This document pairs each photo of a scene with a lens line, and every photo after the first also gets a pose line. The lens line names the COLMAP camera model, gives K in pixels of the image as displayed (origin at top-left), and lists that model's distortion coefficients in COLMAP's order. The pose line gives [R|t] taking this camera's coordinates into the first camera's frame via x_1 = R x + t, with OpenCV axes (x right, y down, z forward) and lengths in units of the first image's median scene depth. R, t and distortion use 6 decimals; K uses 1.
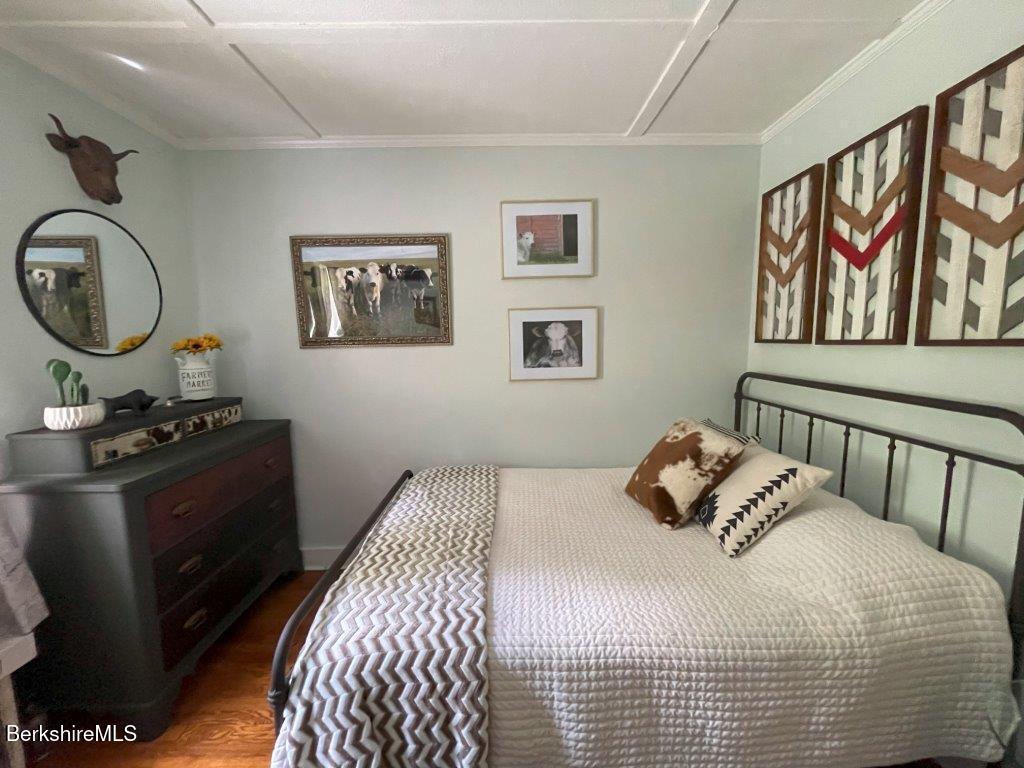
lens RADIAL K [[415.5, 0, 513.3], [0, 415.5, 386.4], [0, 0, 1]] dist [-0.001548, -0.000793]
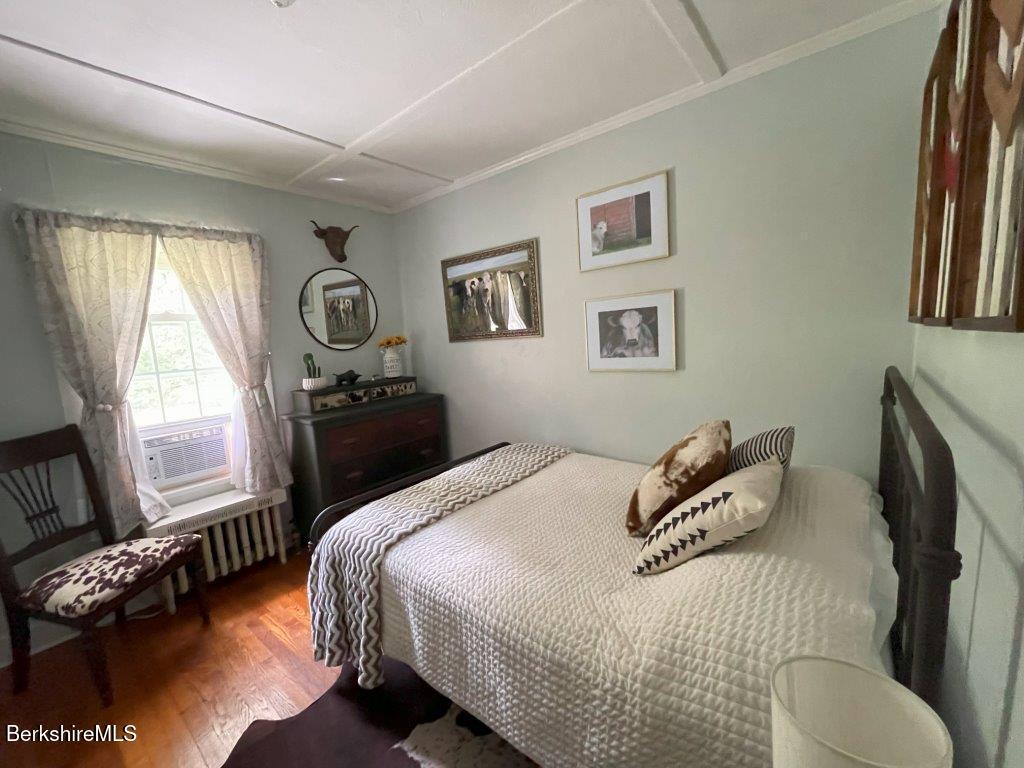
lens RADIAL K [[415.5, 0, 513.6], [0, 415.5, 387.0], [0, 0, 1]] dist [-0.001548, -0.000793]
pose [[0.766834, 0.050845, -0.639828, 0.618642], [-0.026457, 0.998514, 0.047640, -0.019206], [0.641300, -0.019604, 0.767040, 0.105849]]
